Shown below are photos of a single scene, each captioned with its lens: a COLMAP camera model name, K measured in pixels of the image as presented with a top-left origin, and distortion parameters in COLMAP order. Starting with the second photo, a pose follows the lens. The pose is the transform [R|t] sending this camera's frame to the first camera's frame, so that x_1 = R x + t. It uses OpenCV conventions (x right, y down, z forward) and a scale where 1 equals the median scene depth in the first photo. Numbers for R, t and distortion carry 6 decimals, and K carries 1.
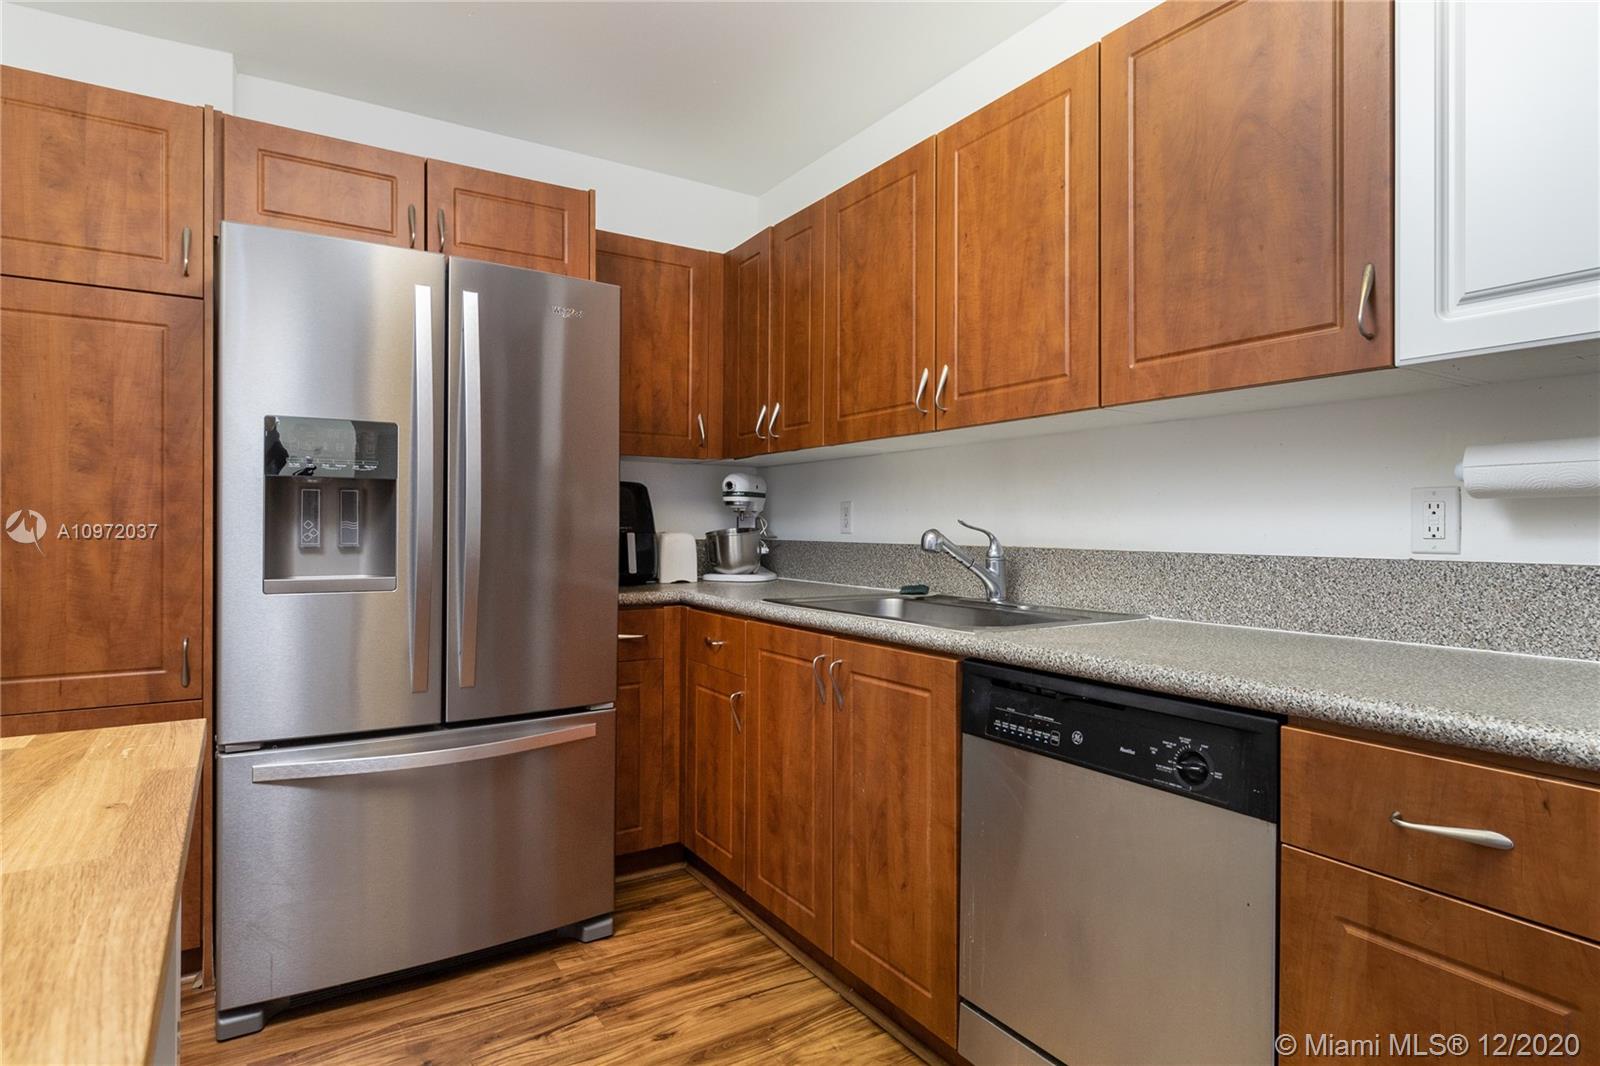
lens RADIAL K [[850.9, 0, 798.2], [0, 850.9, 526.8], [0, 0, 1]] dist [0.001668, 0.000642]
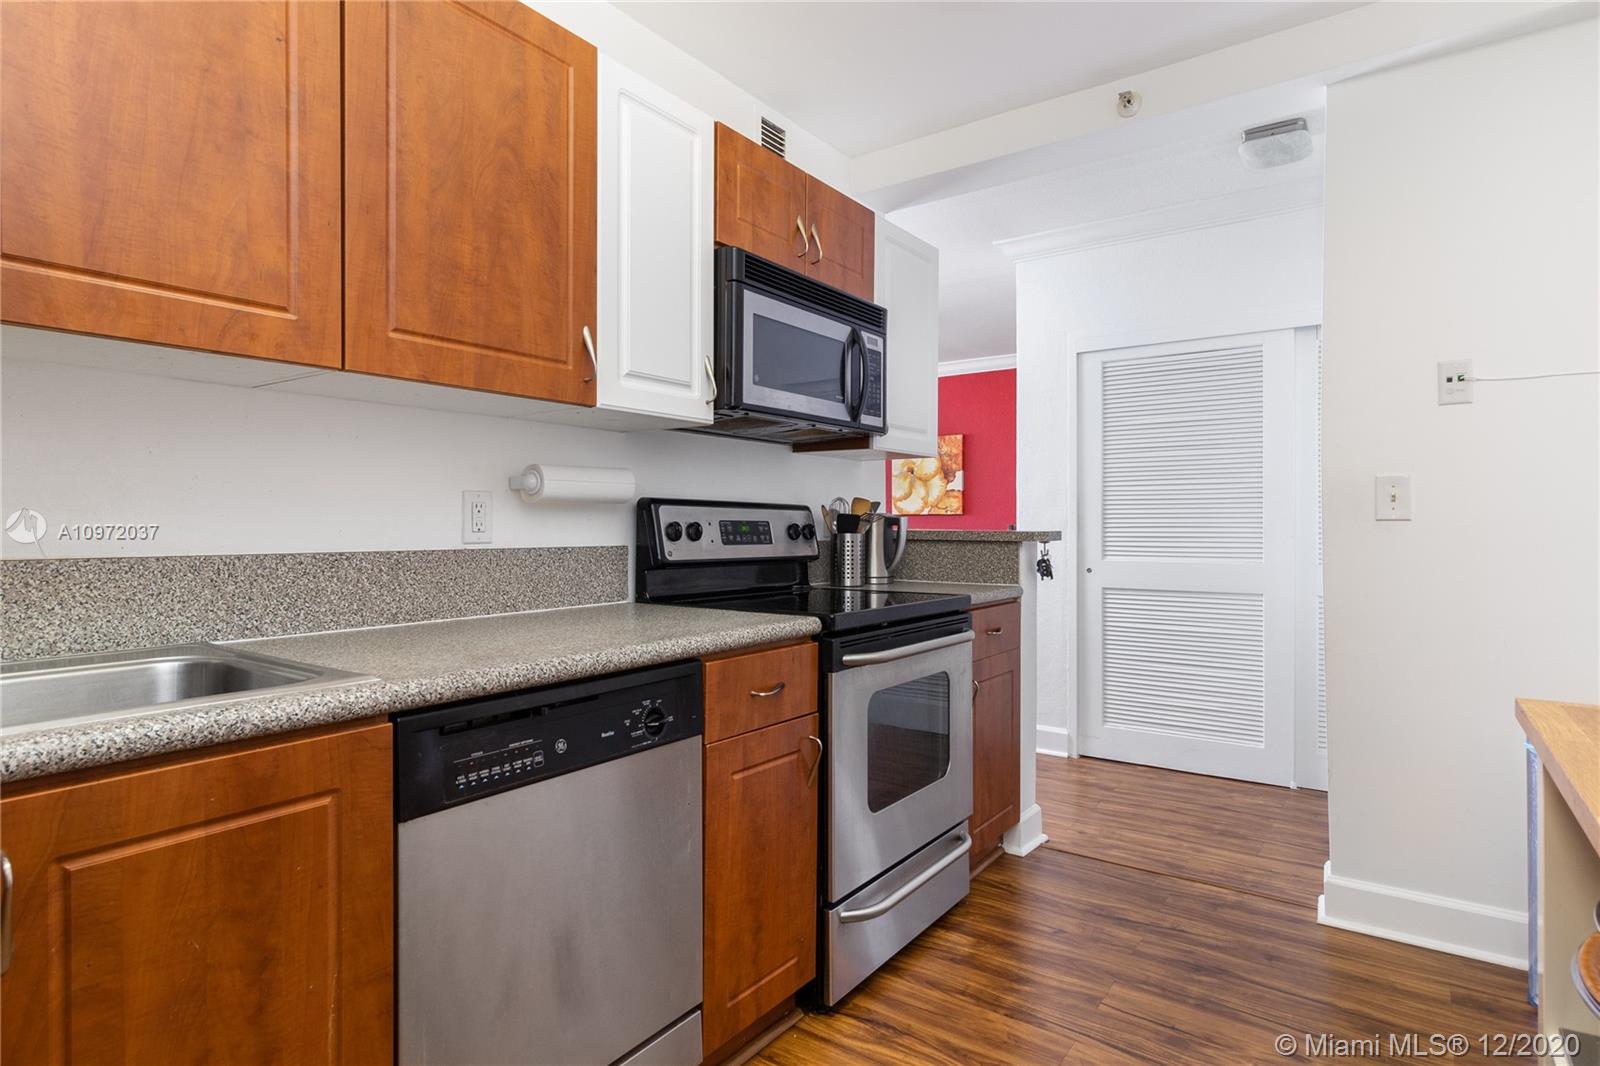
lens RADIAL K [[850.9, 0, 798.2], [0, 850.9, 526.8], [0, 0, 1]] dist [0.001668, 0.000642]
pose [[-0.368890, -0.006411, 0.929451, -0.518577], [-0.003162, 0.999979, 0.005643, -0.001883], [-0.929467, -0.000858, -0.368903, 0.883399]]
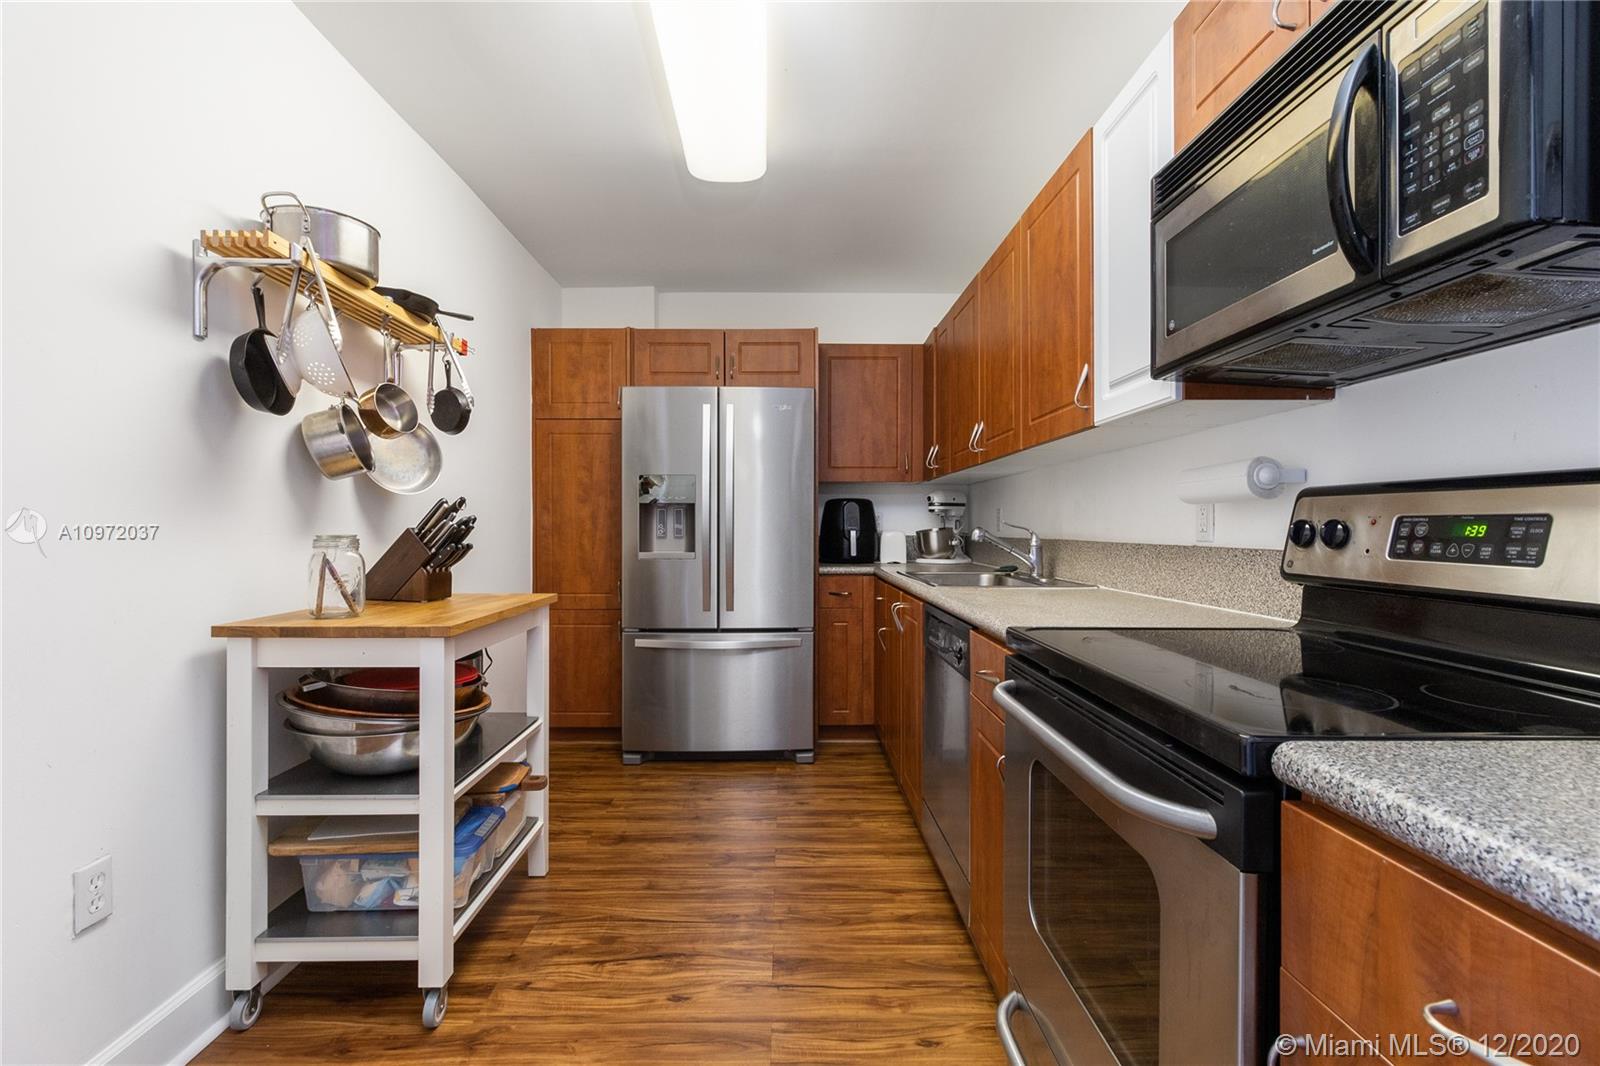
lens RADIAL K [[724.3, 0, 800.4], [0, 724.3, 527.8], [0, 0, 1]] dist [-0.001445, -0.000009]
pose [[0.857589, -0.004171, -0.514319, 0.691859], [0.003703, 0.999991, -0.001934, 0.006438], [0.514322, -0.000246, 0.857597, -0.366659]]
